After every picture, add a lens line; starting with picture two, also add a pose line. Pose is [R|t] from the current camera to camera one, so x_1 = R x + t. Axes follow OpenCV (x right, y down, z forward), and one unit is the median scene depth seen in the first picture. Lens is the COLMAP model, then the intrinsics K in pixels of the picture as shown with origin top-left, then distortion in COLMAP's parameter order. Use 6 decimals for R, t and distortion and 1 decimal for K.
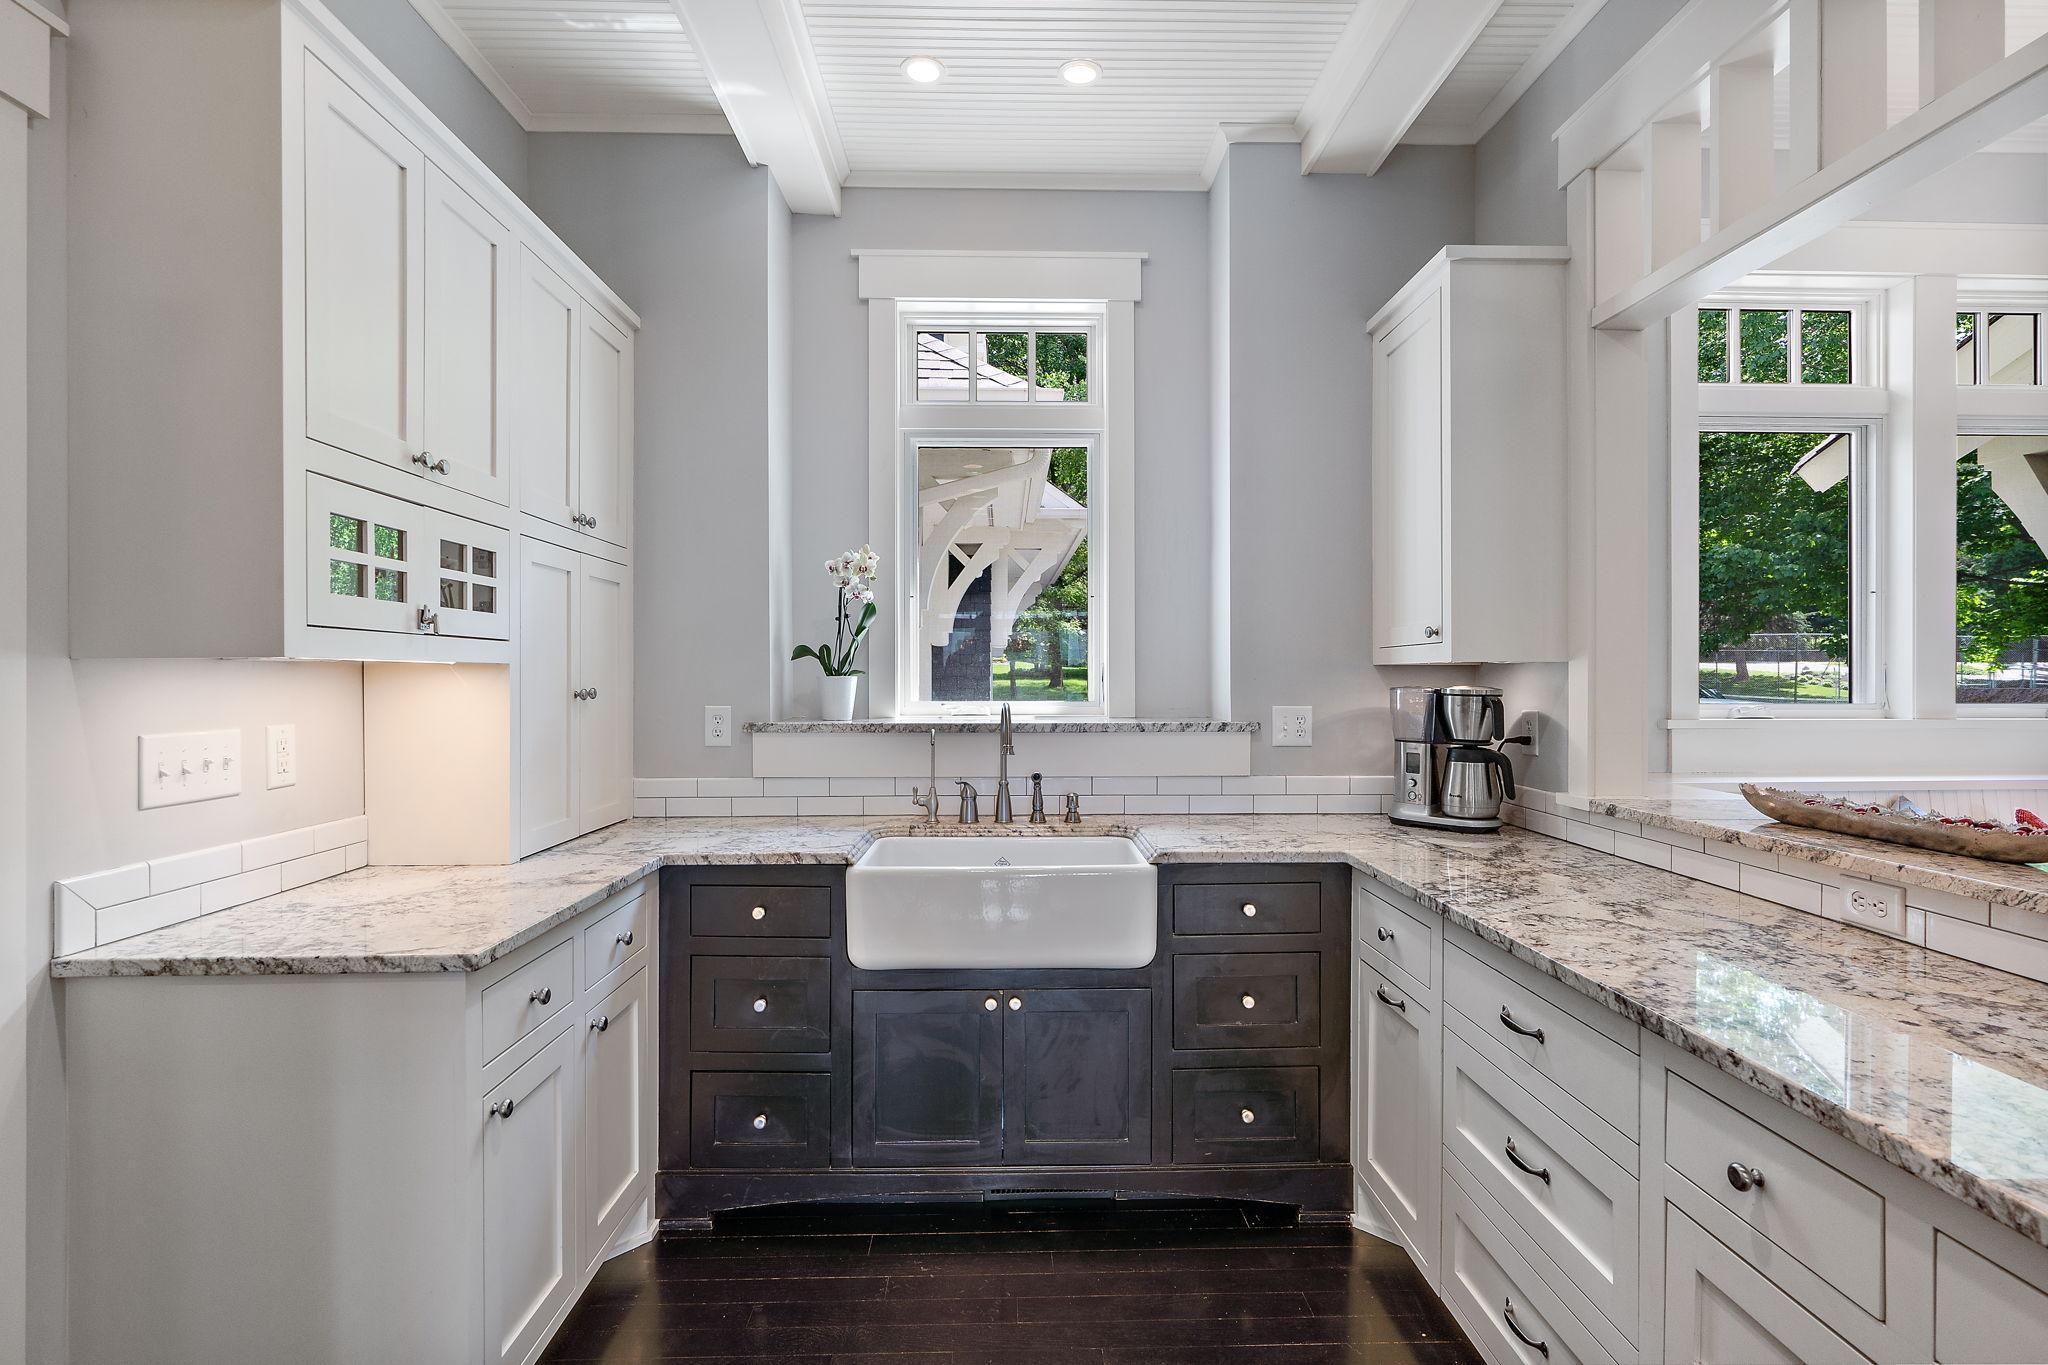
lens RADIAL K [[1026.8, 0, 1024.0], [0, 1026.8, 682.5], [0, 0, 1]] dist [-0.000445, -0.000171]
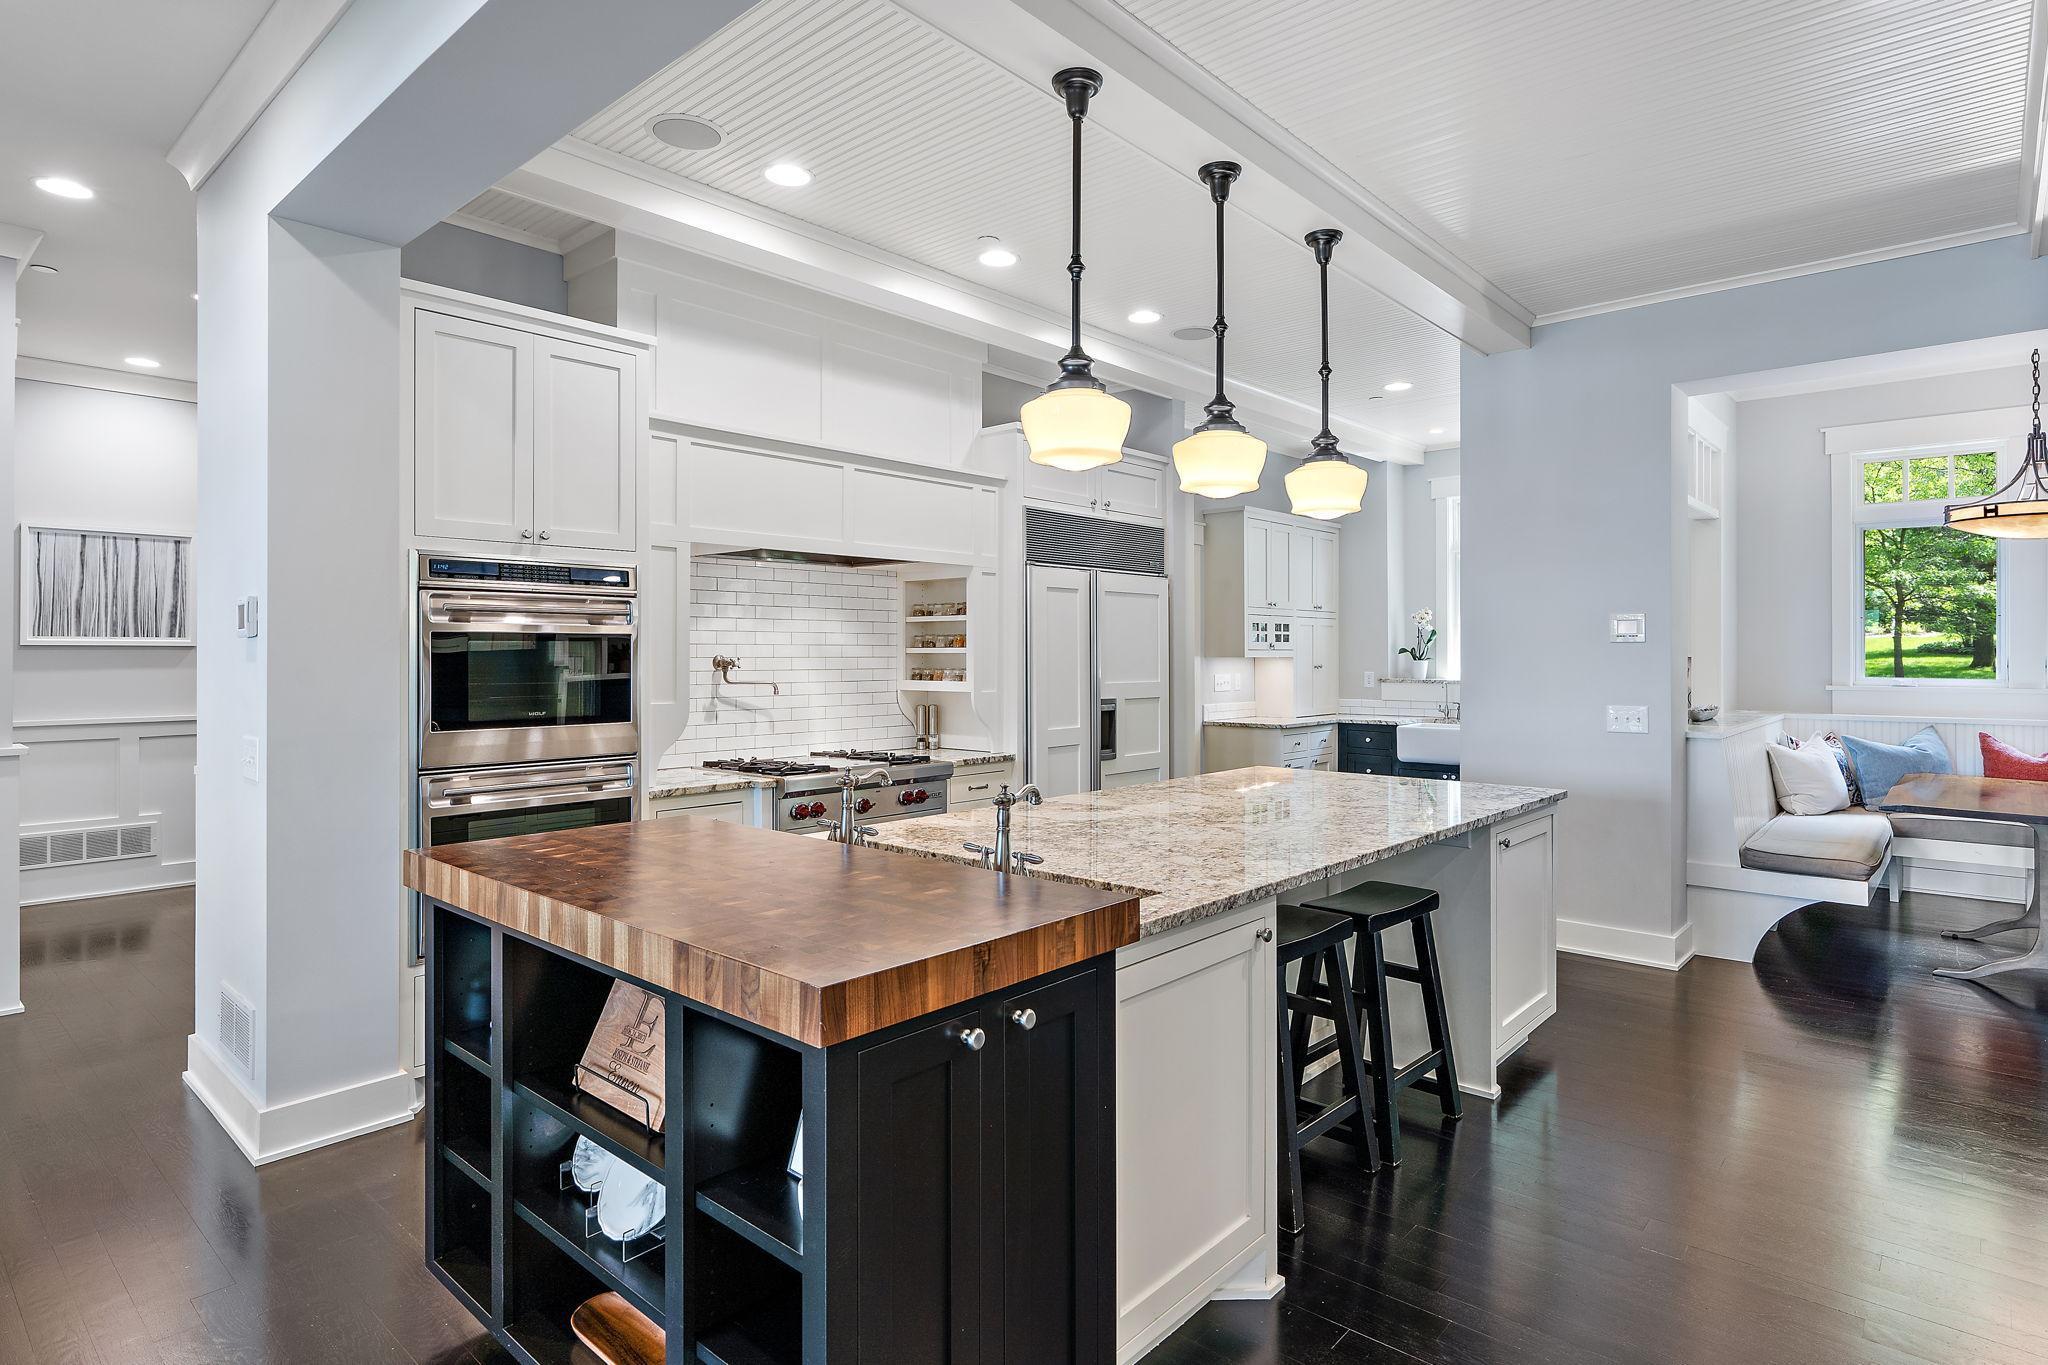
lens RADIAL K [[1015.4, 0, 1055.7], [0, 1015.4, 647.3], [0, 0, 1]] dist [-0.003055, -0.000135]
pose [[0.754155, -0.003452, -0.656688, 0.823196], [-0.004039, 0.999943, -0.009895, -0.011155], [0.656684, 0.010114, 0.754098, -1.515505]]
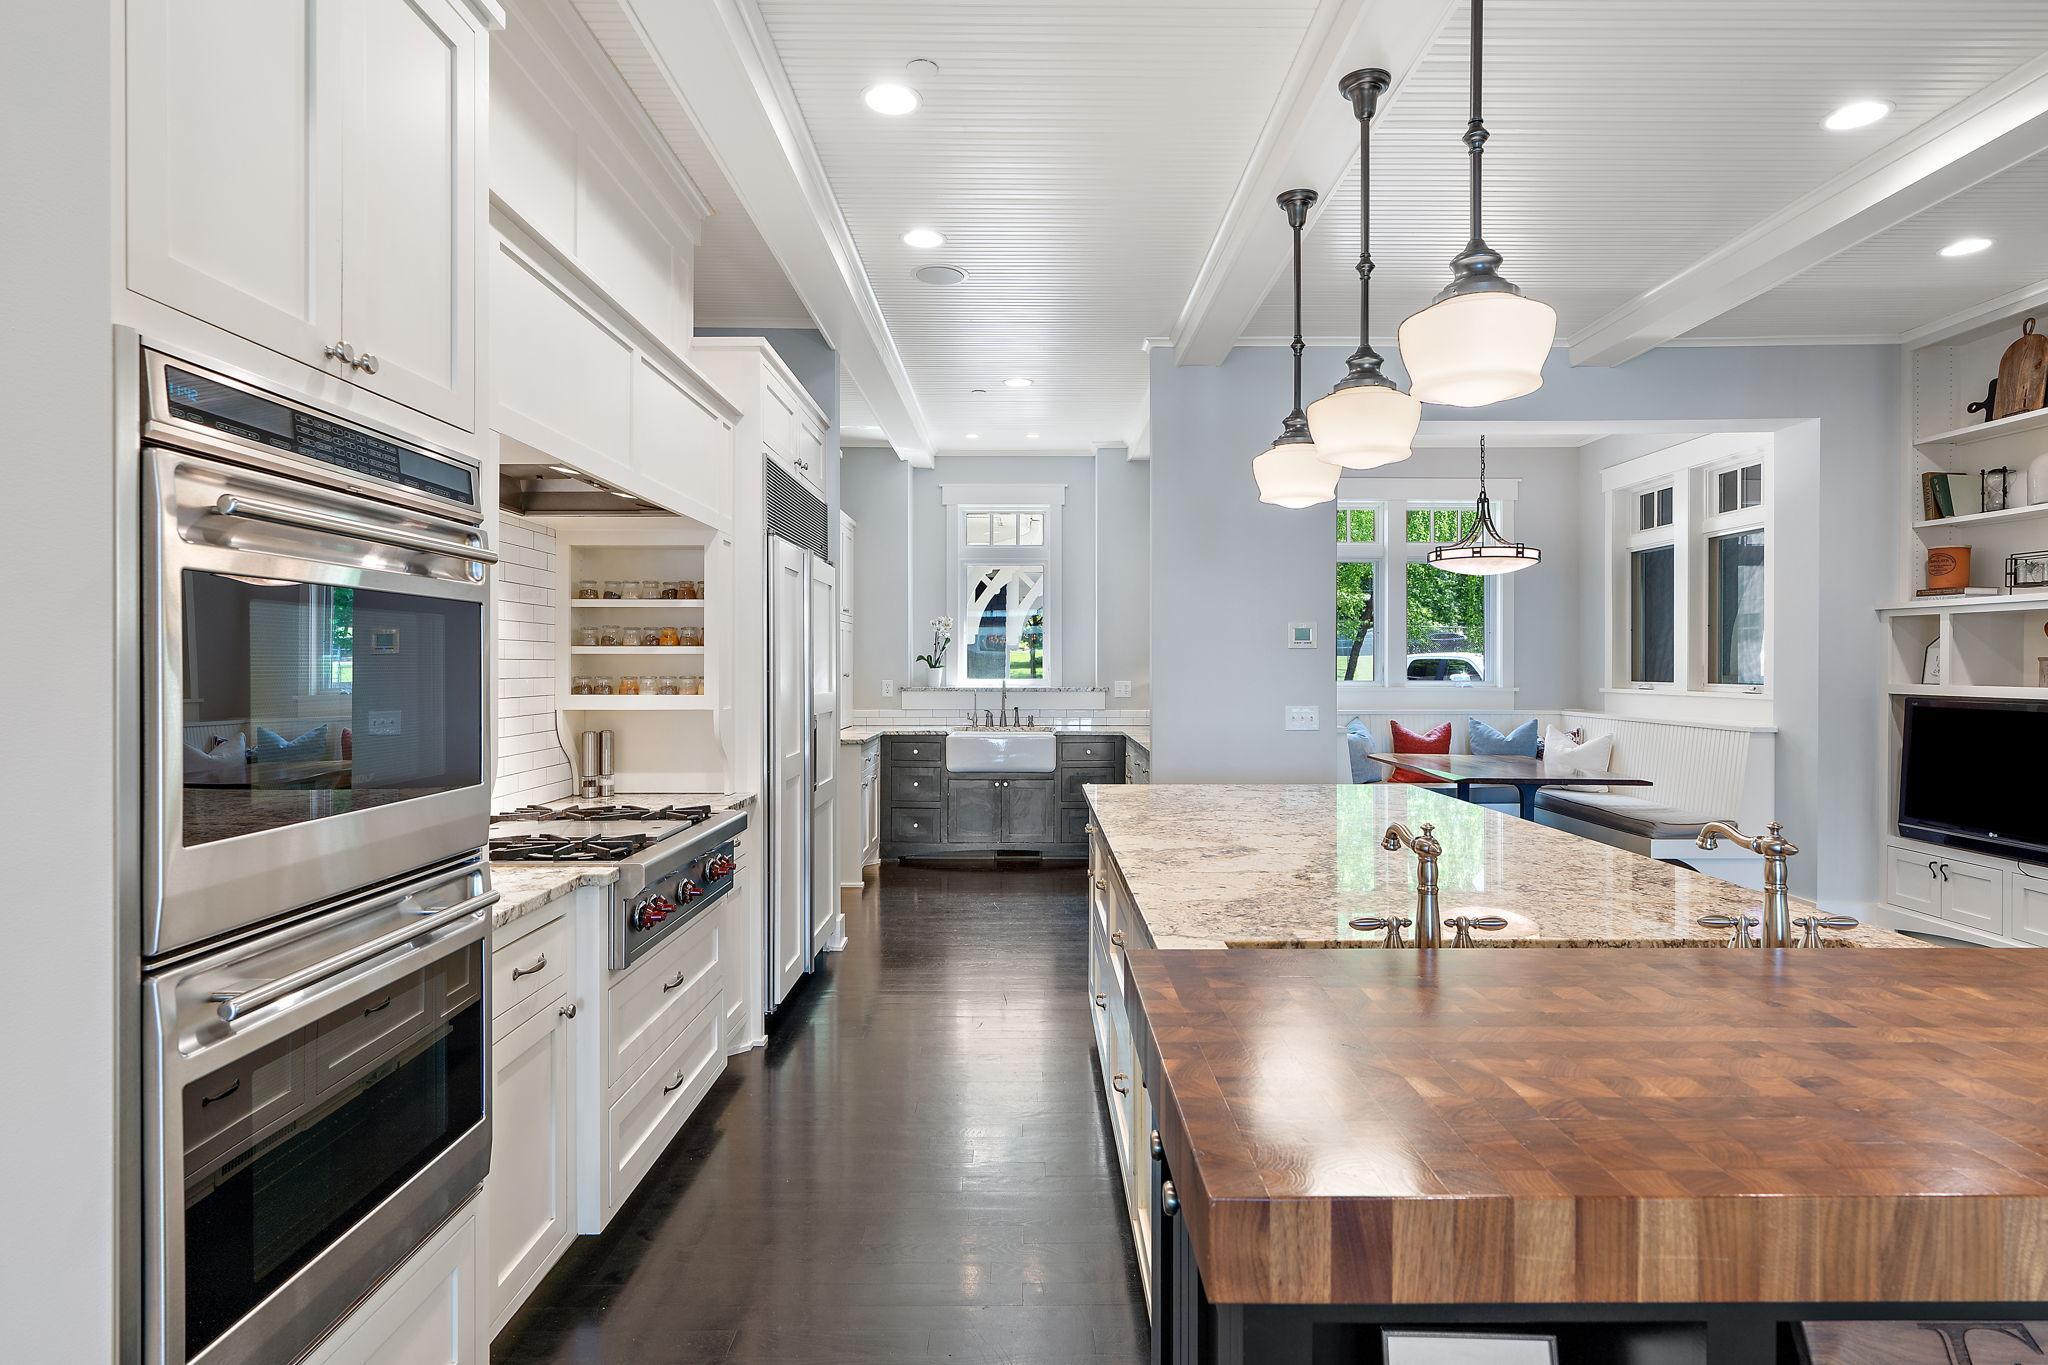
lens RADIAL K [[1026.8, 0, 1024.0], [0, 1026.8, 682.5], [0, 0, 1]] dist [-0.000445, -0.000171]
pose [[0.999782, 0.001286, -0.020843, 0.083923], [-0.001051, 0.999936, 0.011270, 0.000136], [0.020856, -0.011246, 0.999719, -1.521704]]
